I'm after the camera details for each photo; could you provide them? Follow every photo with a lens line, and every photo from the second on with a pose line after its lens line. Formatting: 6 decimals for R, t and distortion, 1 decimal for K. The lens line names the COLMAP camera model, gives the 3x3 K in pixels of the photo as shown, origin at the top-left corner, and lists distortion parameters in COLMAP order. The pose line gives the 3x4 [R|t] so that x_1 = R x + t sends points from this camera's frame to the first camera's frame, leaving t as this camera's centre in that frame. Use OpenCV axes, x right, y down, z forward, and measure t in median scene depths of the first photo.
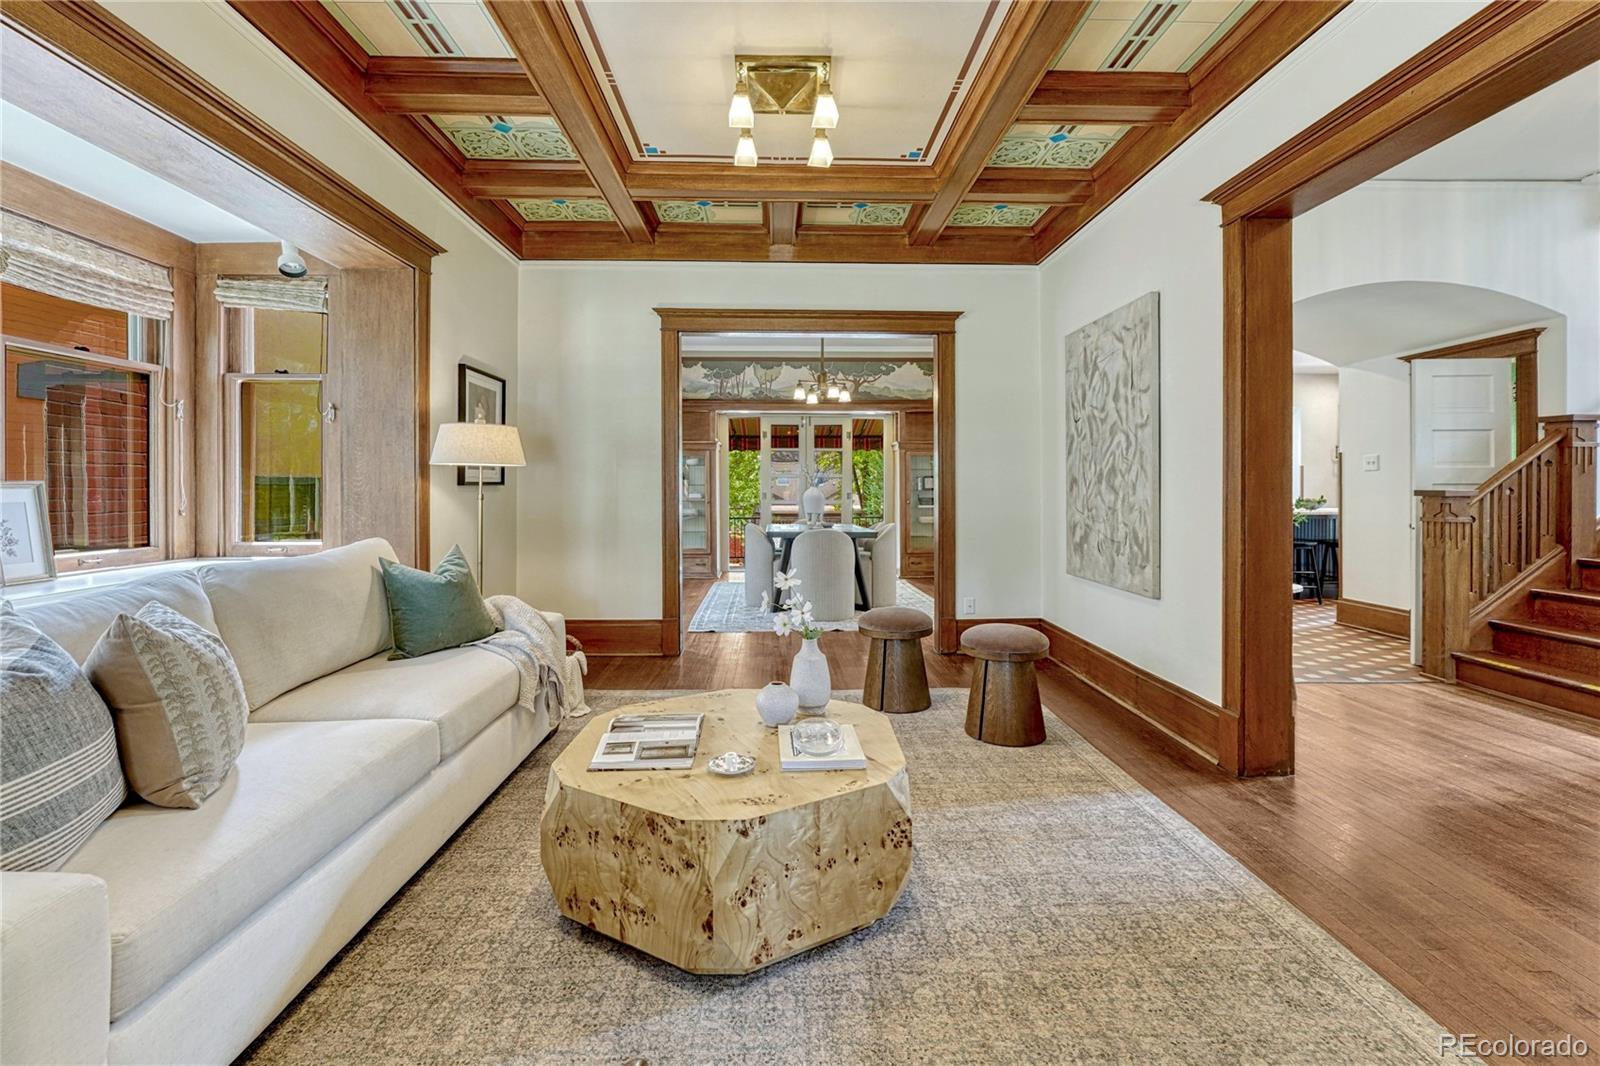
lens RADIAL K [[692.9, 0, 796.9], [0, 692.9, 490.3], [0, 0, 1]] dist [-0.000293, 0.000092]
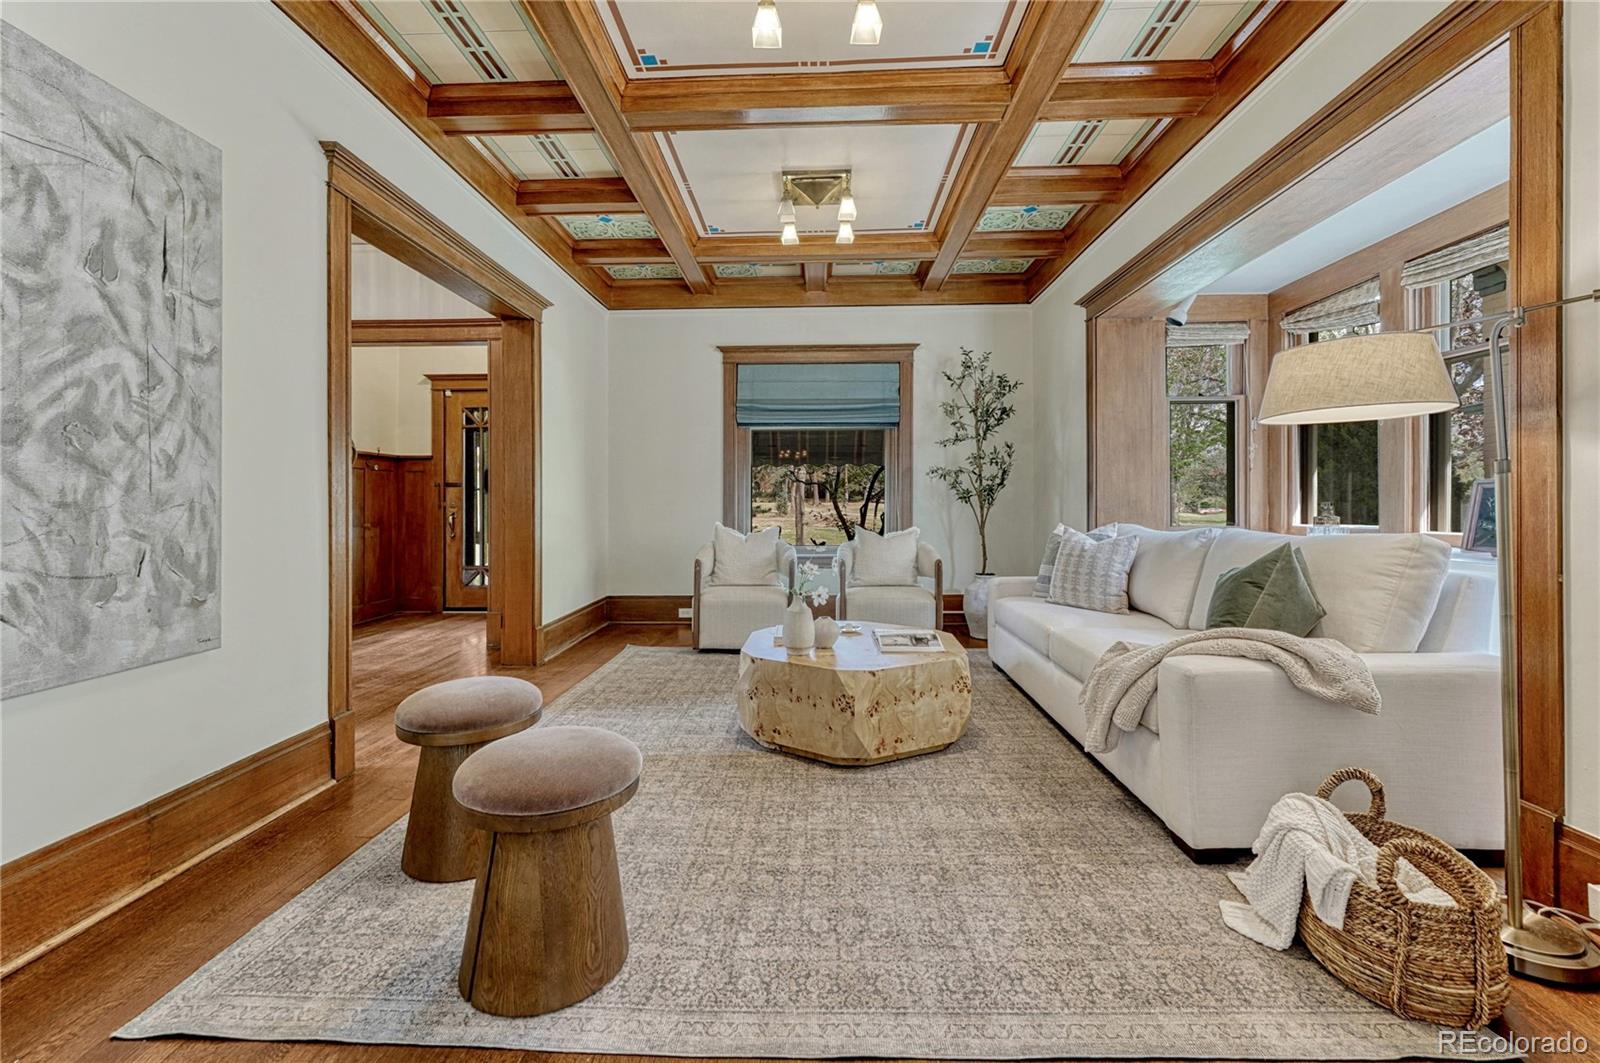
lens RADIAL K [[666.7, 0, 796.3], [0, 666.7, 506.7], [0, 0, 1]] dist [-0.001022, -0.000002]
pose [[-0.997728, 0.004746, 0.067210, -0.037382], [0.005667, 0.999893, 0.013518, 0.024565], [-0.067138, 0.013868, -0.997647, 1.438249]]
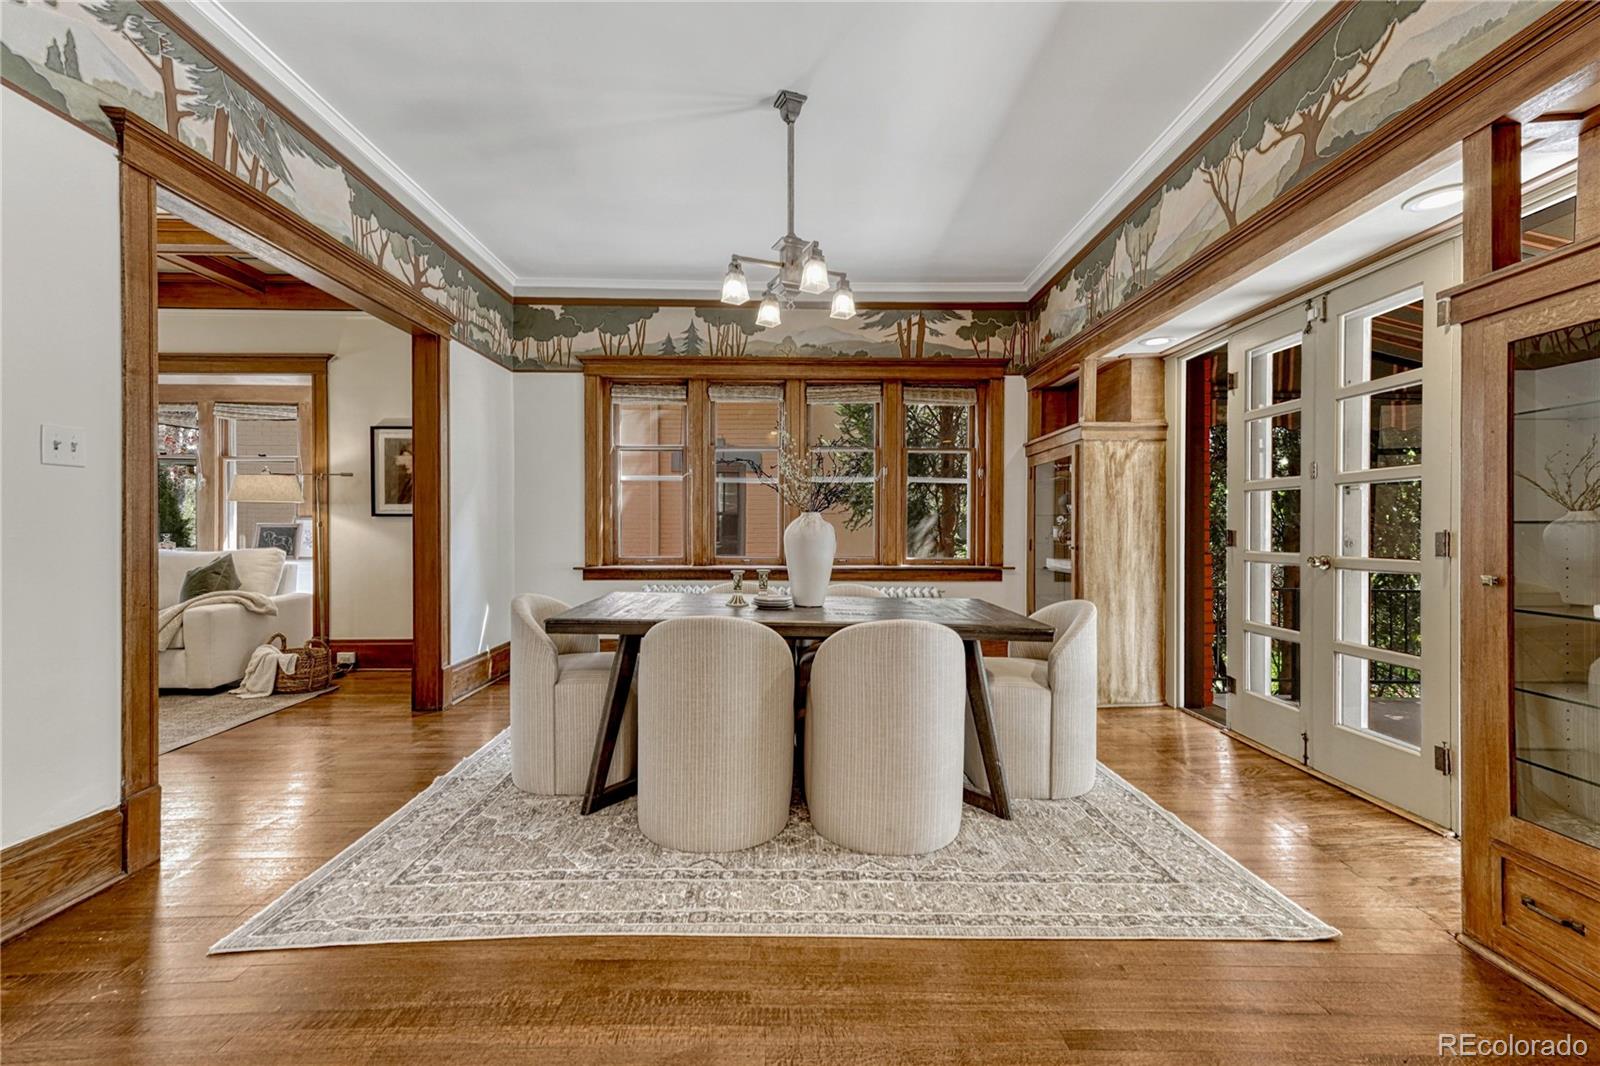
lens RADIAL K [[683.4, 0, 801.2], [0, 683.4, 528.2], [0, 0, 1]] dist [0.020917, -0.000132]
pose [[-0.024820, 0.003292, -0.999687, 0.886910], [-0.006499, 0.999973, 0.003454, 0.005556], [0.999671, 0.006583, -0.024798, 1.972255]]
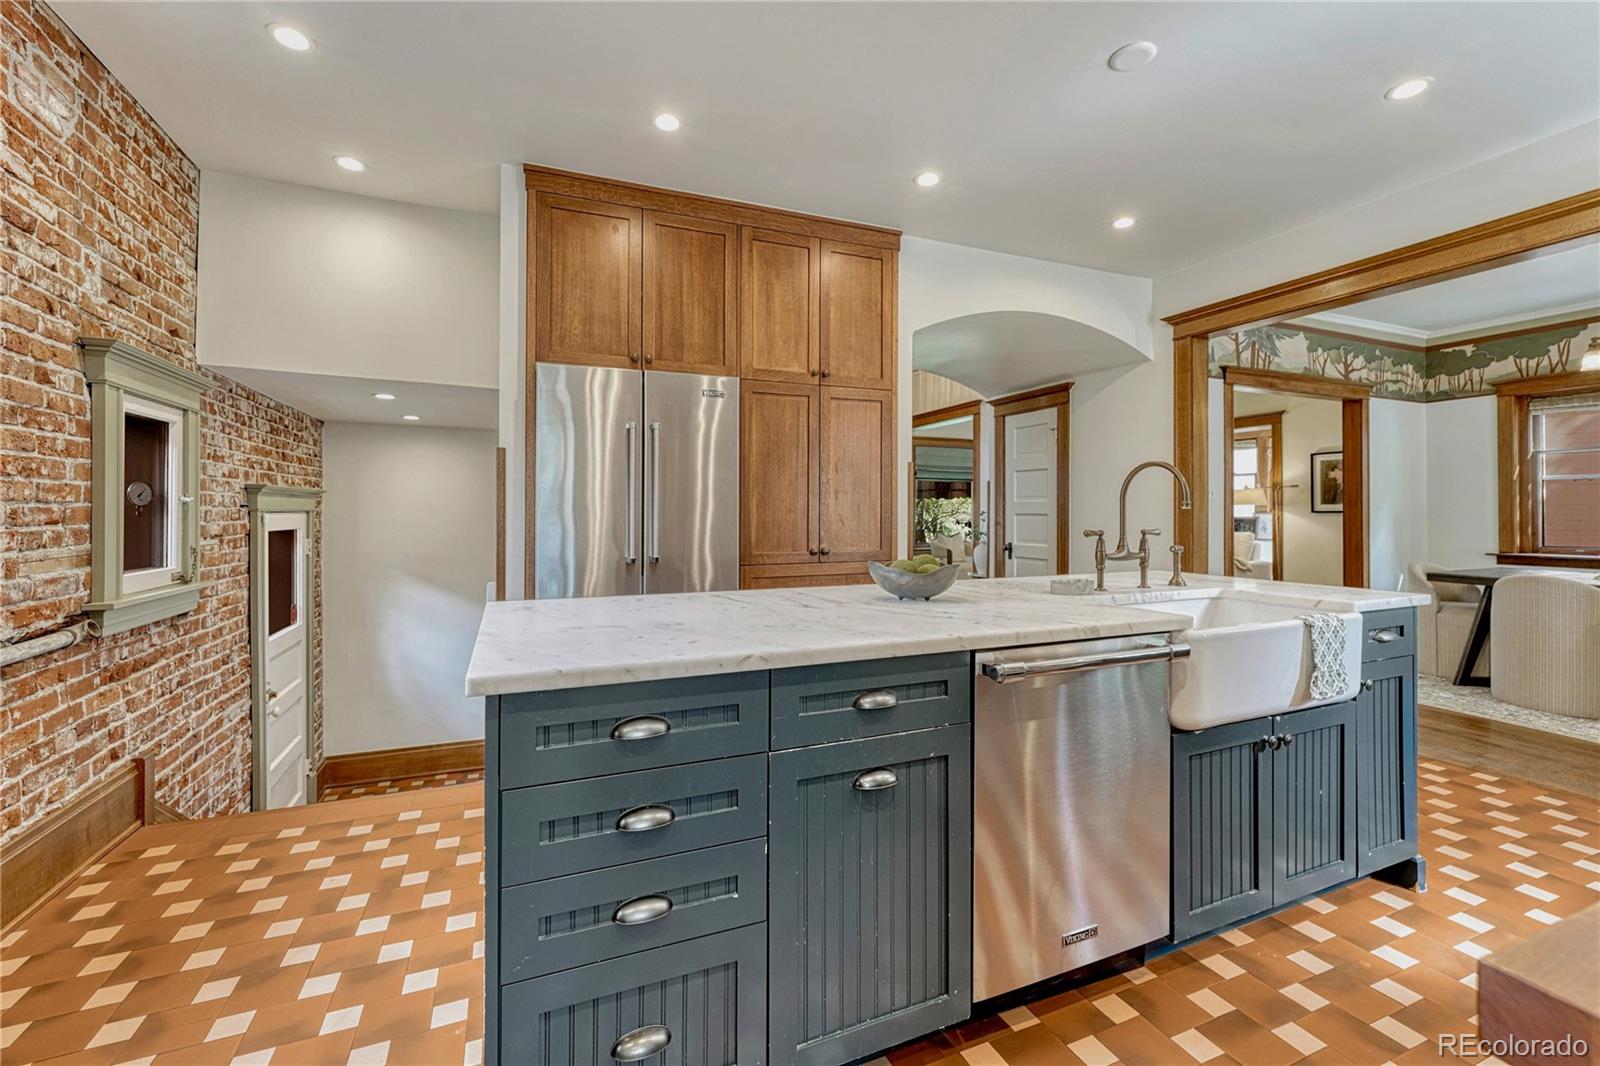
lens RADIAL K [[666.7, 0, 796.3], [0, 666.7, 508.2], [0, 0, 1]] dist [-0.001022, -0.000002]
pose [[-0.937532, -0.000894, -0.347897, 1.741378], [0.000232, 0.999995, -0.003194, -0.015977], [0.347898, -0.003075, -0.937527, 2.454622]]
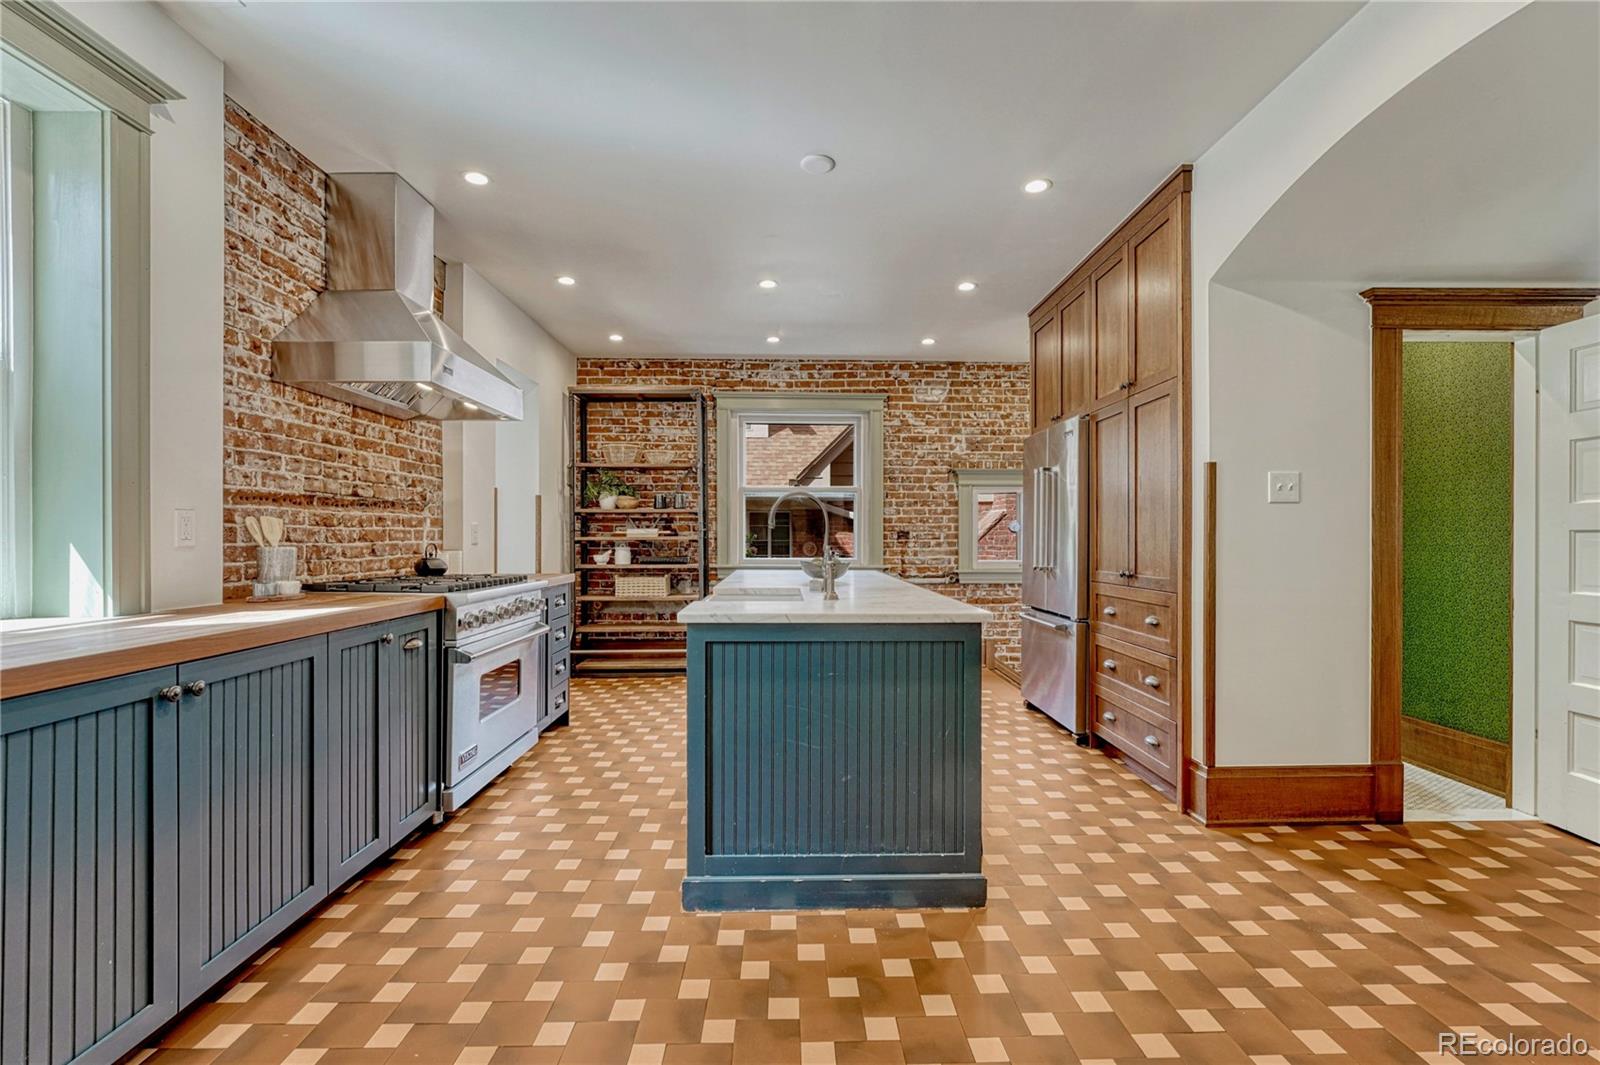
lens RADIAL K [[688.0, 0, 804.4], [0, 688.0, 540.3], [0, 0, 1]] dist [-0.011481, 0.000320]
pose [[0.016084, -0.002236, 0.999868, 0.488467], [0.002007, 0.999996, 0.002204, -0.005246], [-0.999869, 0.001971, 0.016089, 2.008116]]
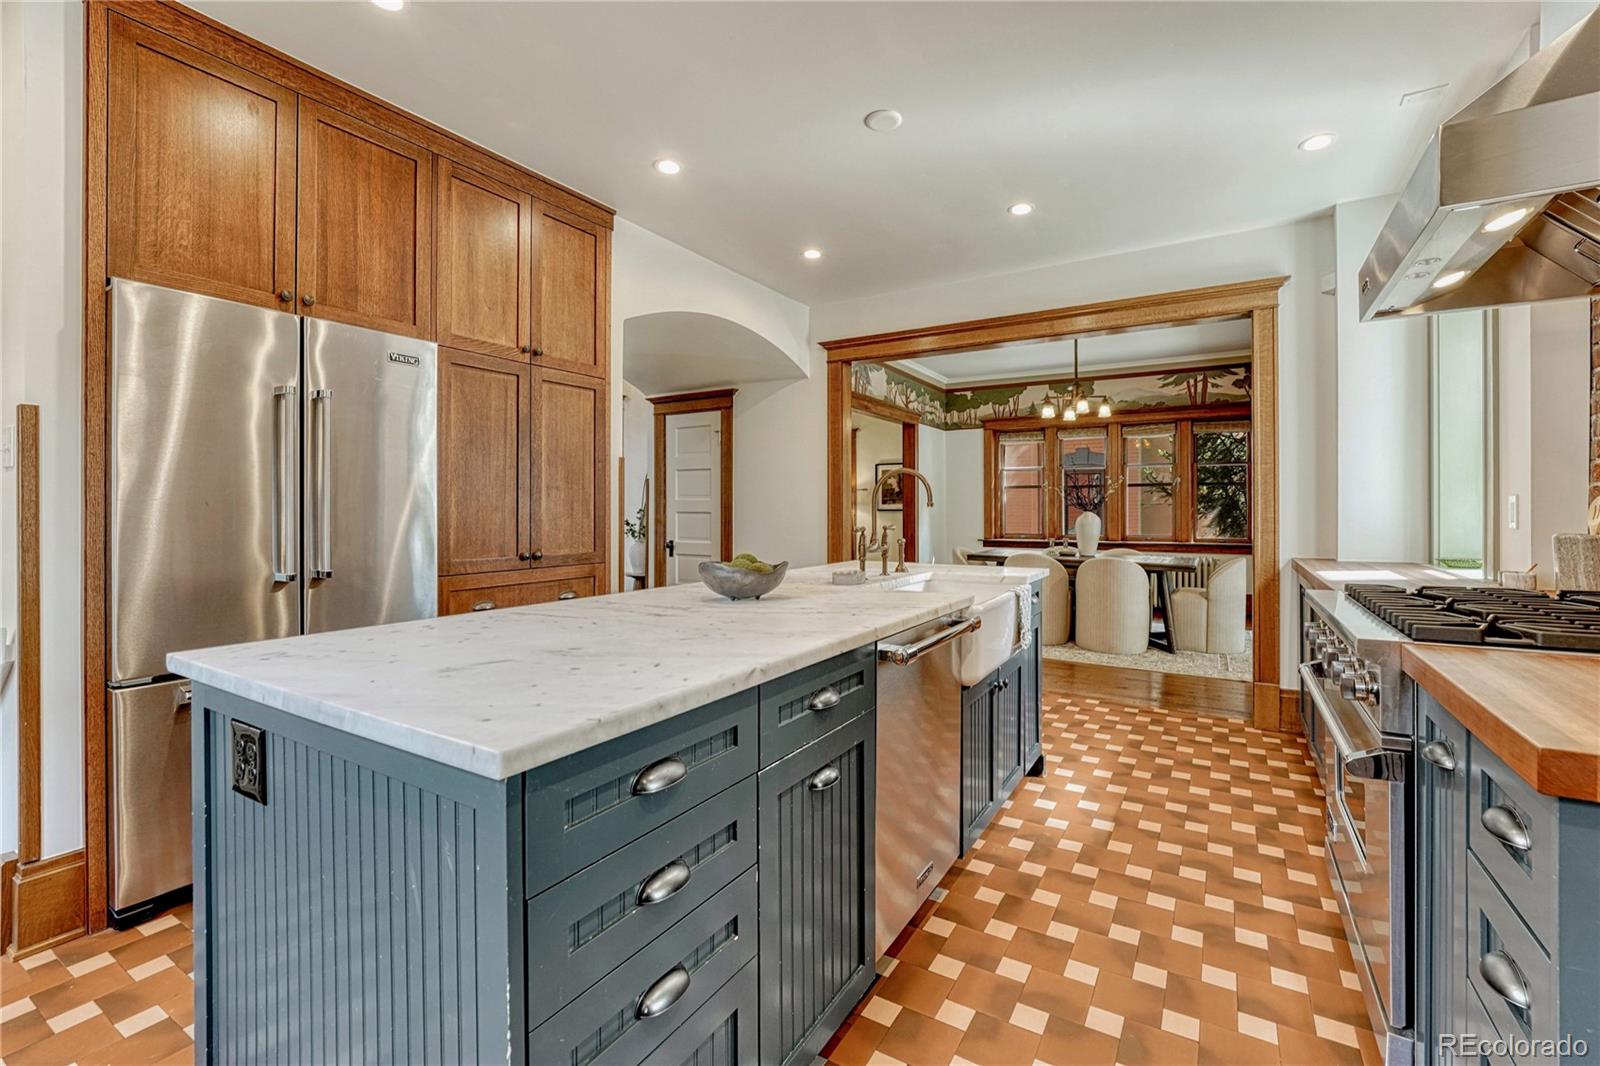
lens RADIAL K [[678.3, 0, 810.1], [0, 678.3, 509.0], [0, 0, 1]] dist [-0.014040, -0.000037]
pose [[-0.555980, -0.000734, -0.831196, 1.879985], [-0.002418, 0.999997, 0.000734, -0.016531], [0.831192, 0.002418, -0.555980, 2.333035]]
